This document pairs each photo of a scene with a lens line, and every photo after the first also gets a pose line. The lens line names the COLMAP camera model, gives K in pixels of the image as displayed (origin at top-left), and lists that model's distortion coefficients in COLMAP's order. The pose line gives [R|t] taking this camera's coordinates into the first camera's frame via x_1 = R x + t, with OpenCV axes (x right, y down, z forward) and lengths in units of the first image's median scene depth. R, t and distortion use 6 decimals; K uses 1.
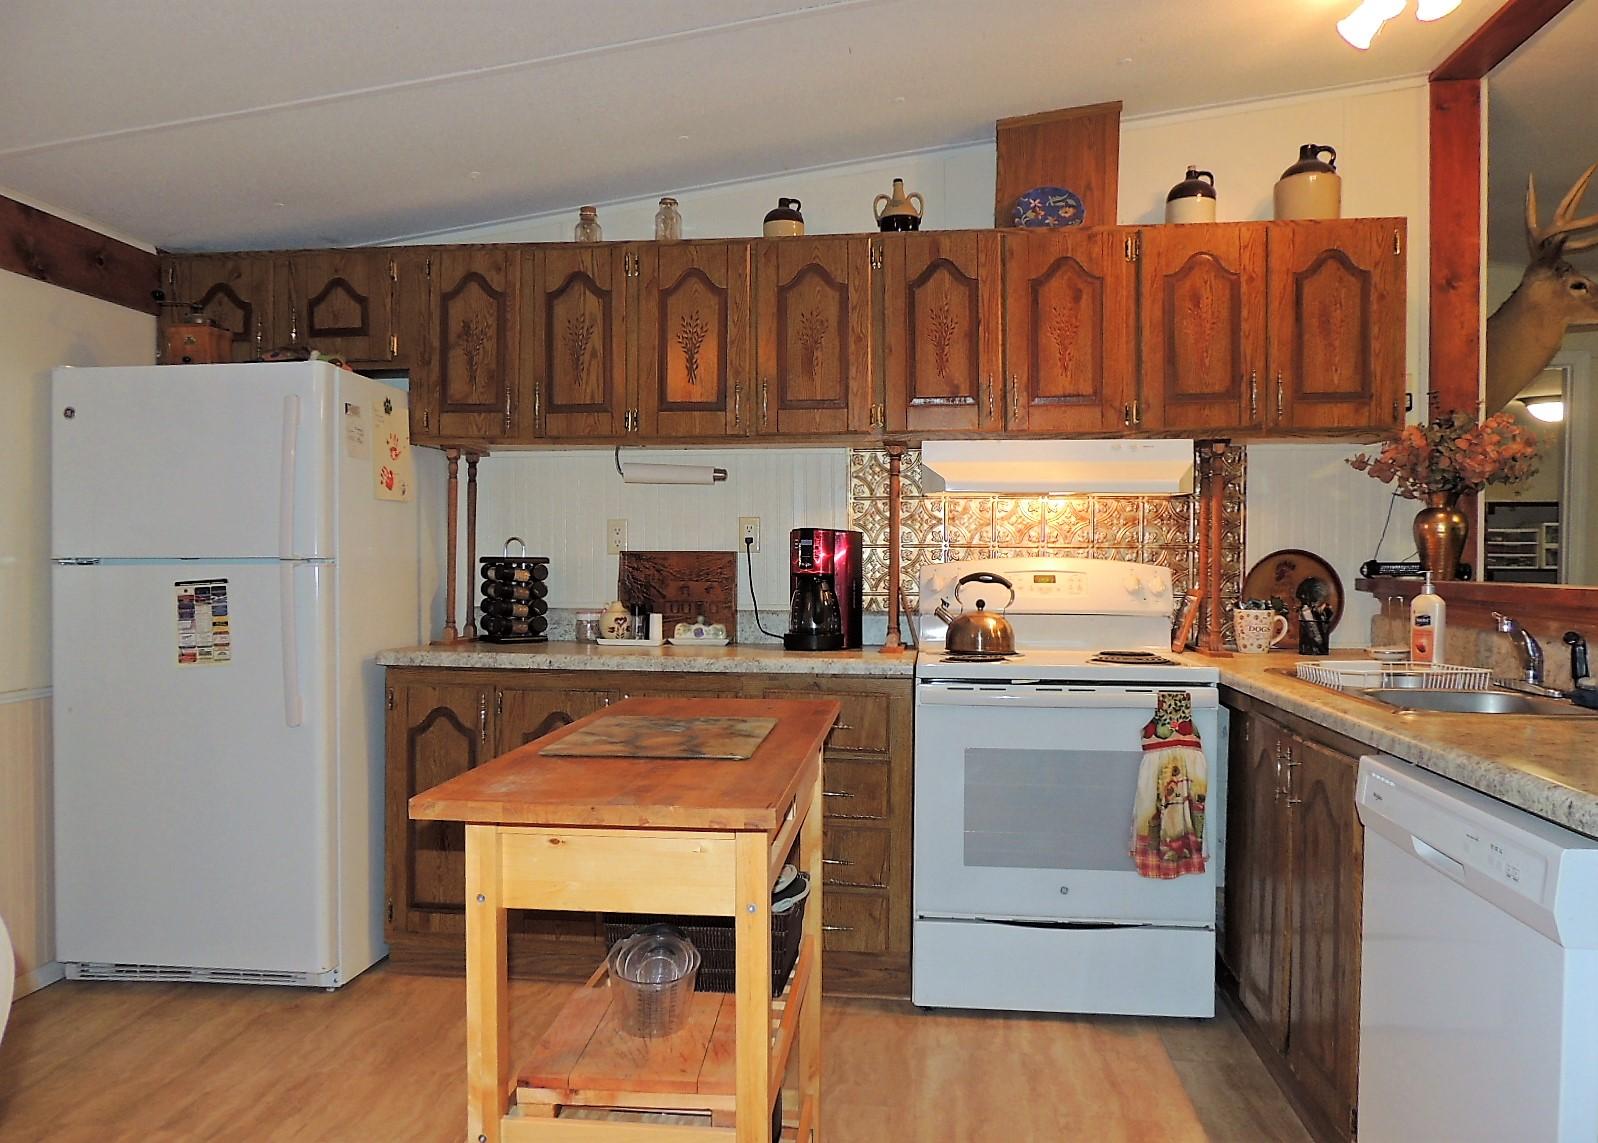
lens RADIAL K [[1143.2, 0, 790.7], [0, 1143.2, 572.2], [0, 0, 1]] dist [-0.025916, 0.011394]
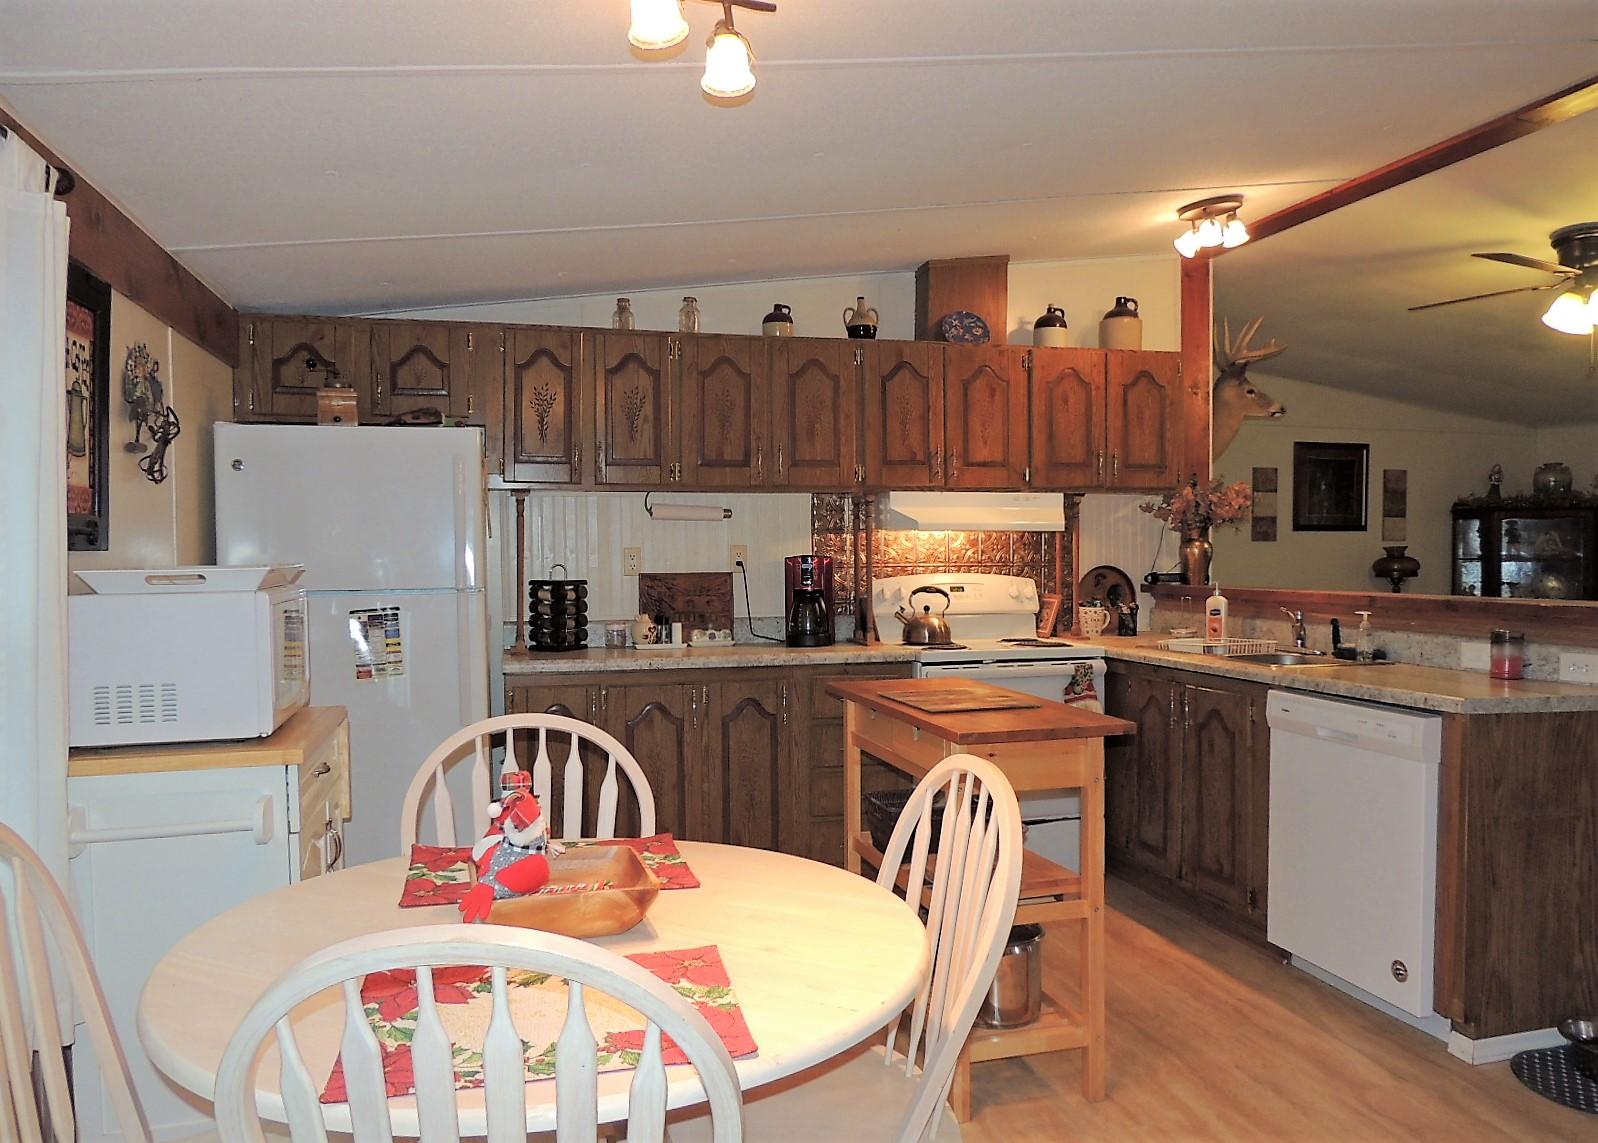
lens RADIAL K [[1143.2, 0, 789.5], [0, 1143.2, 563.9], [0, 0, 1]] dist [-0.025916, 0.011394]
pose [[0.932667, -0.014535, 0.360444, -0.486292], [0.014937, 0.999887, 0.001671, -0.031180], [-0.360428, 0.003826, 0.932779, -0.239725]]
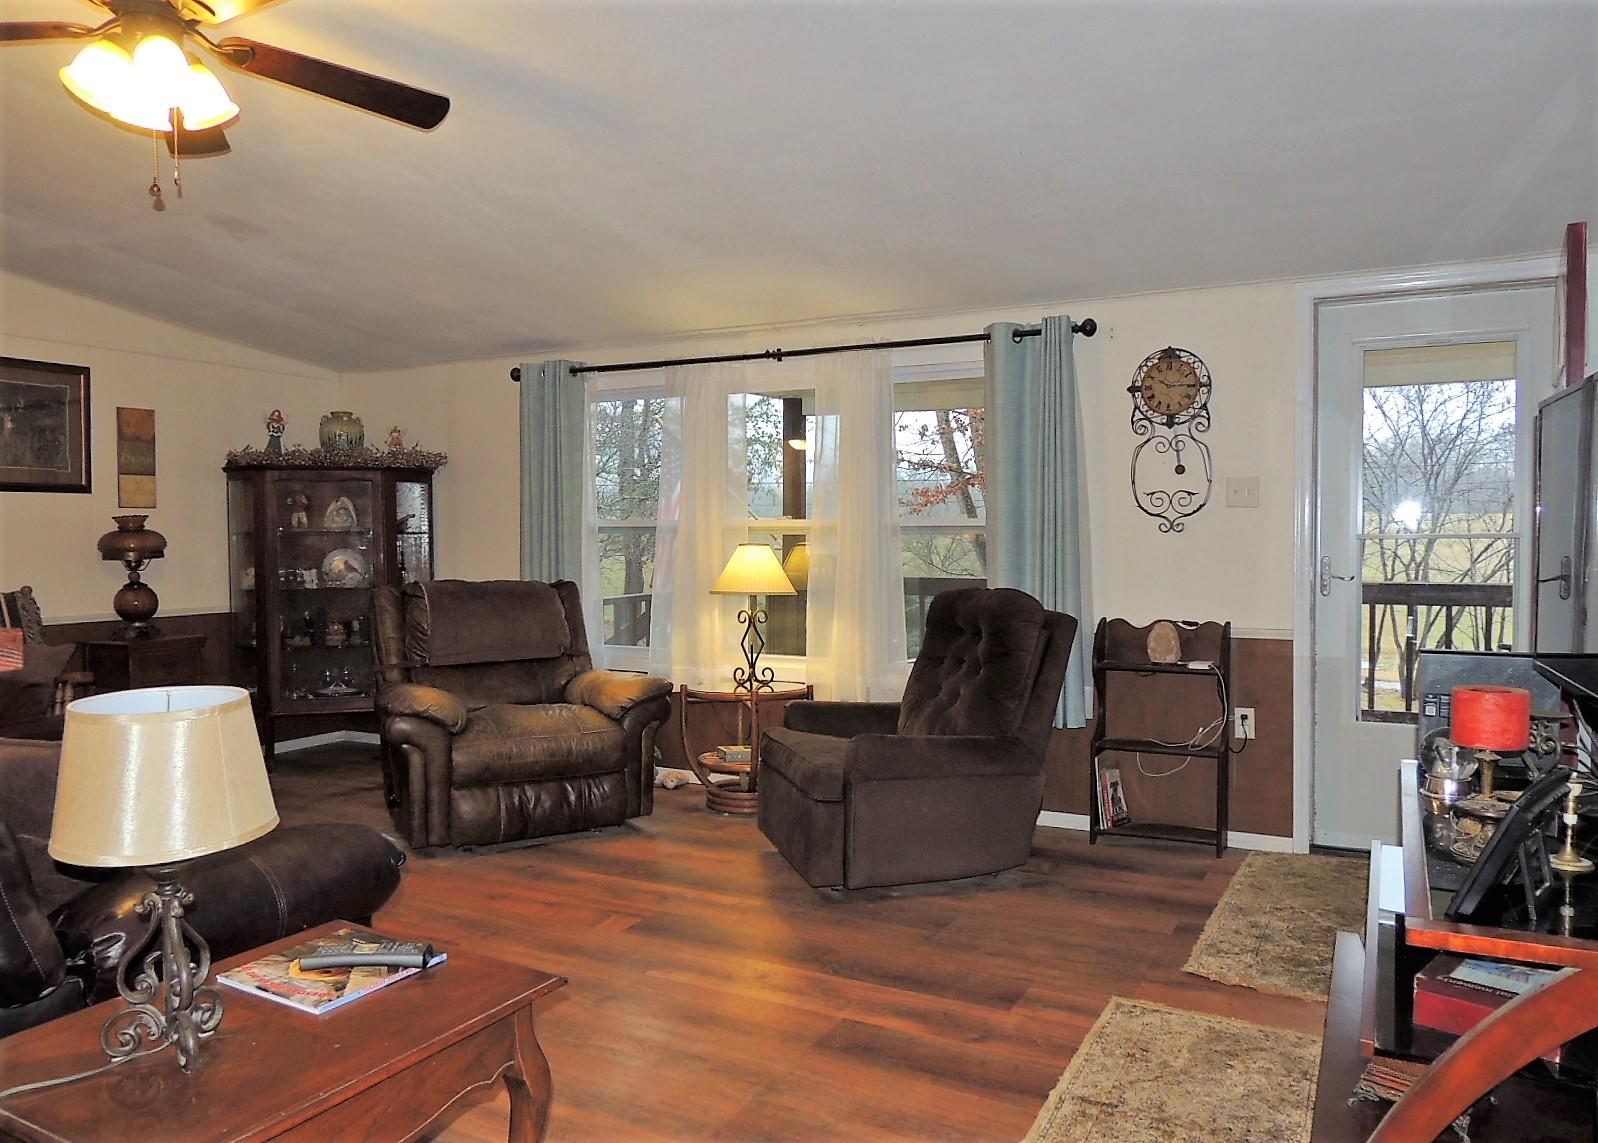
lens RADIAL K [[1143.2, 0, 800.1], [0, 1143.2, 573.0], [0, 0, 1]] dist [-0.025916, 0.011394]
pose [[0.369183, -0.046582, 0.928189, 0.307563], [0.025753, 0.998872, 0.039887, -0.003354], [-0.929000, 0.009178, 0.369966, -0.029079]]
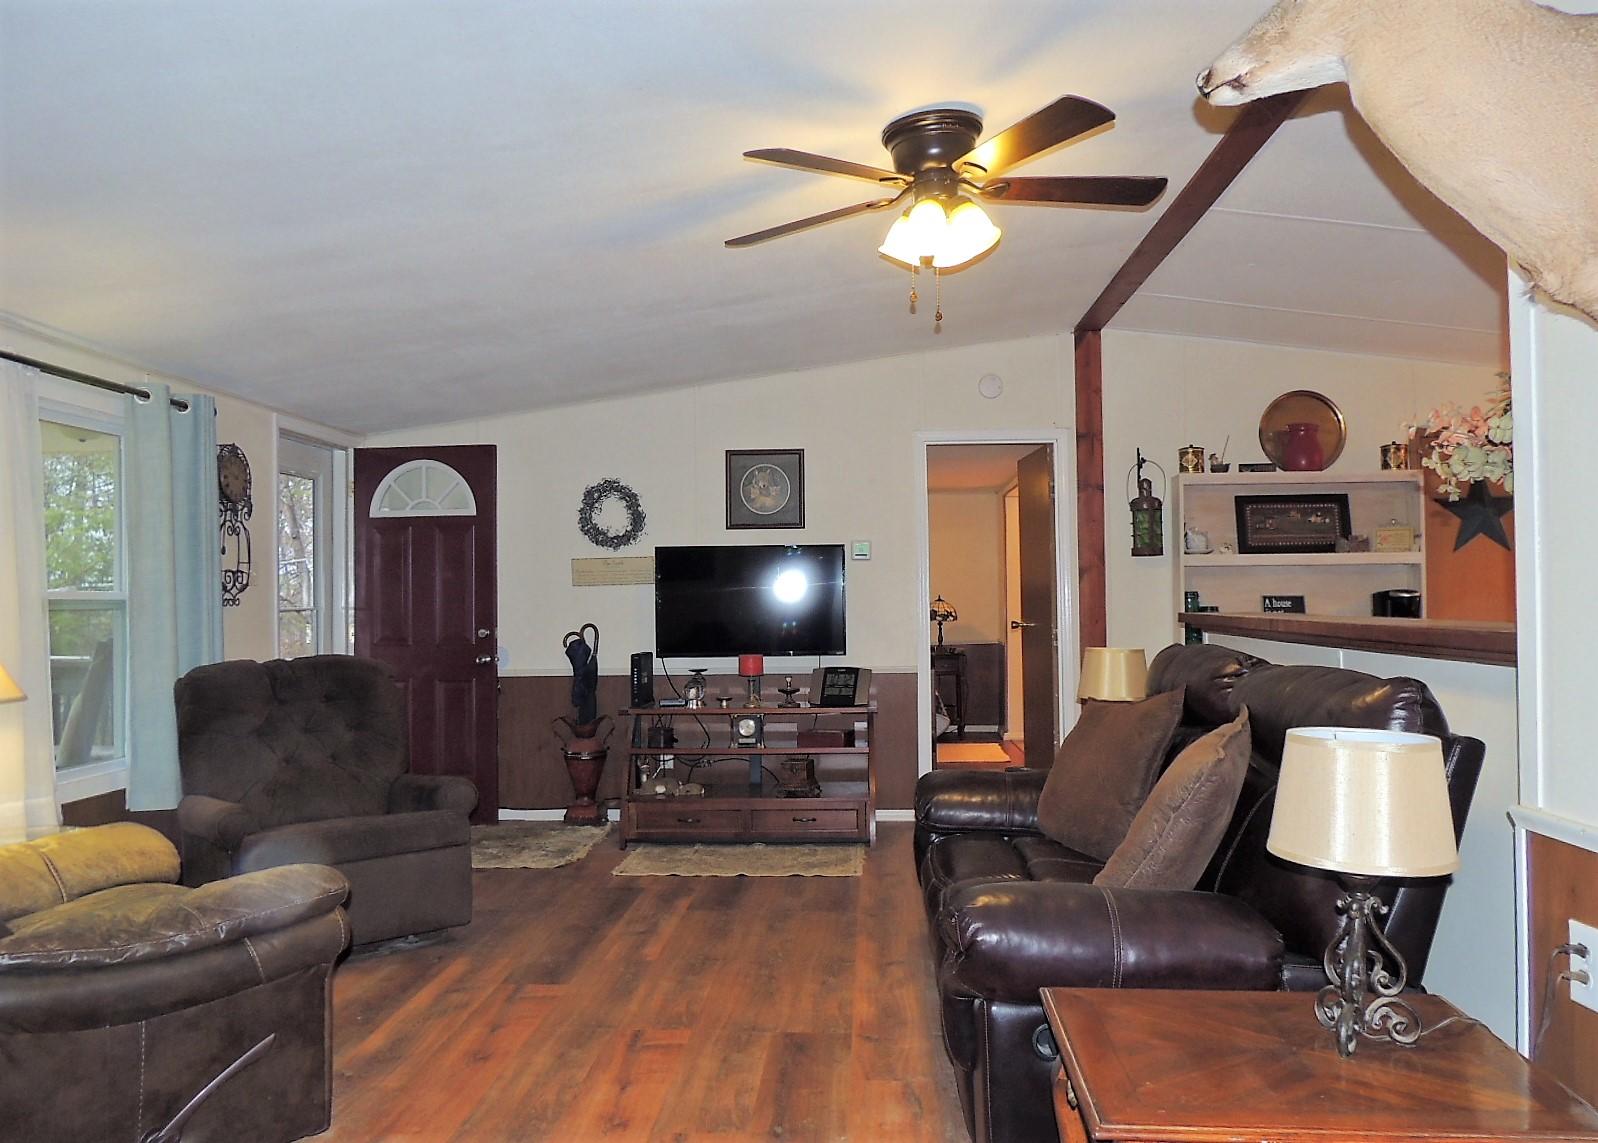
lens RADIAL K [[1143.2, 0, 799.1], [0, 1143.2, 573.1], [0, 0, 1]] dist [-0.025916, 0.011394]
pose [[-0.998965, 0.007911, -0.044796, 0.997817], [0.007983, 0.999967, -0.001424, -0.022074], [0.044783, -0.001780, -0.998995, 1.534647]]
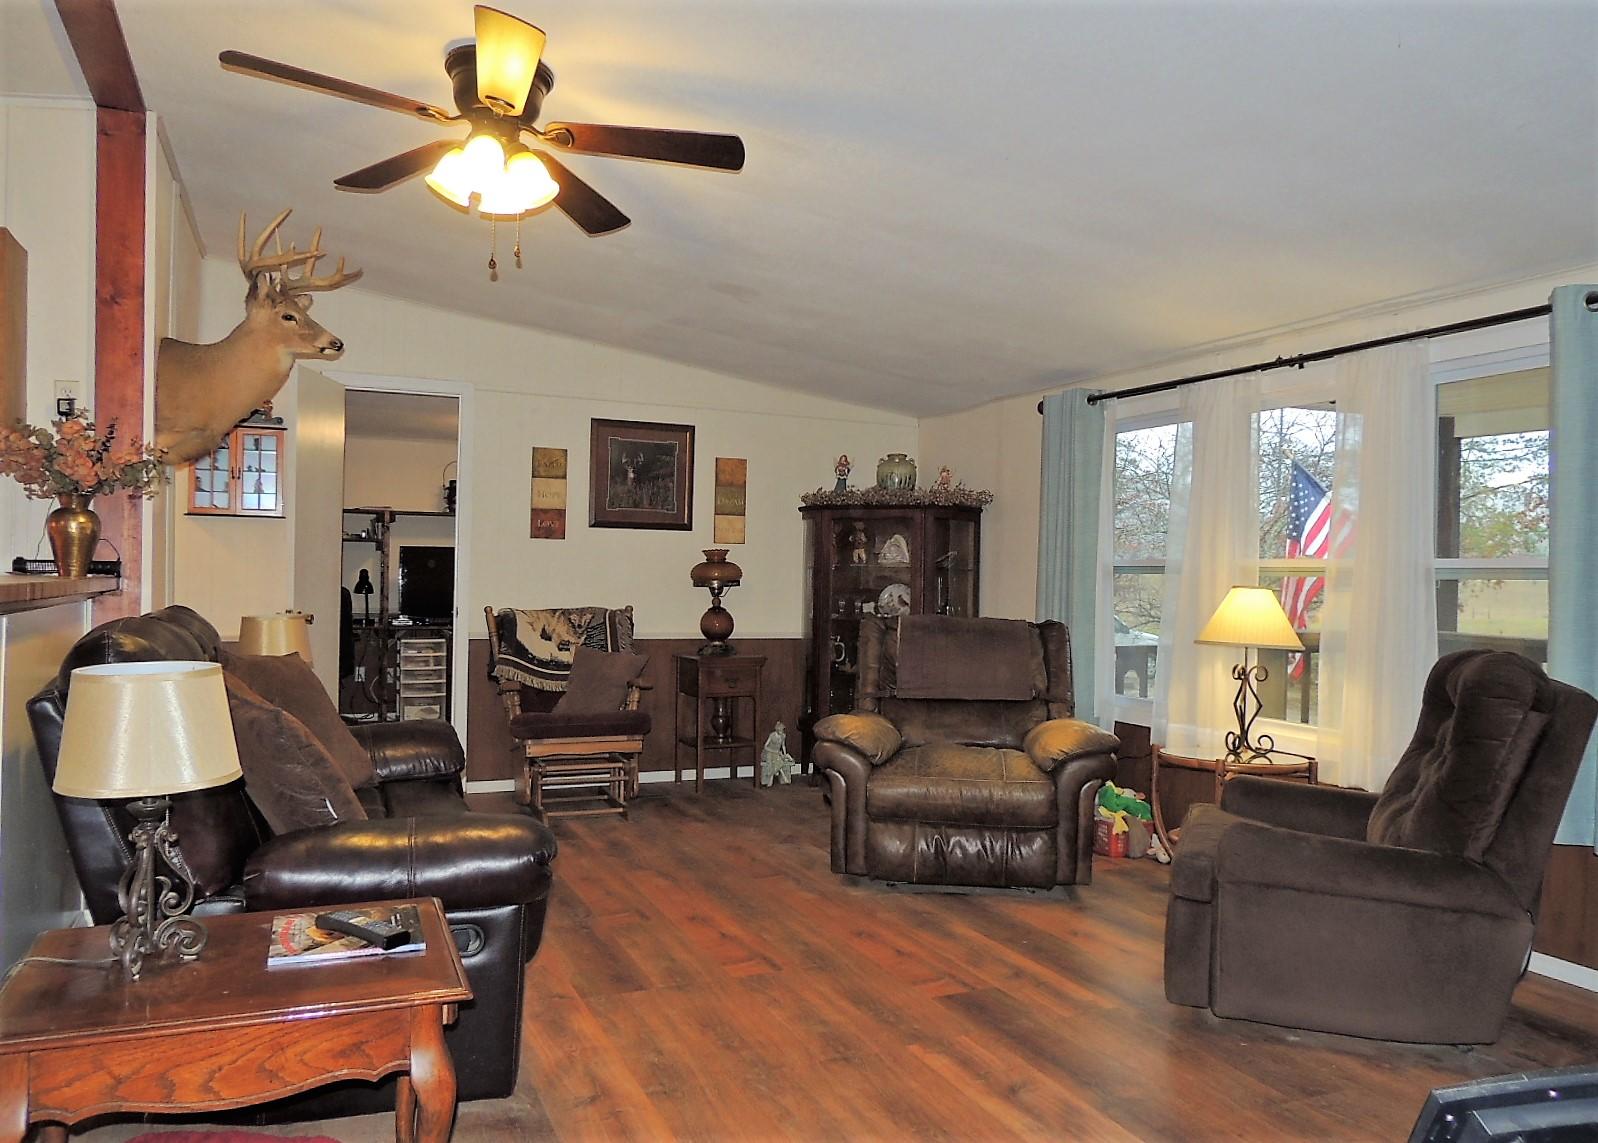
lens RADIAL K [[1143.2, 0, 801.7], [0, 1143.2, 566.9], [0, 0, 1]] dist [-0.025916, 0.011394]
pose [[0.861232, 0.008784, 0.508136, 0.605995], [0.000766, 0.999827, -0.018581, 0.018474], [-0.508212, 0.016392, 0.861076, -0.248863]]
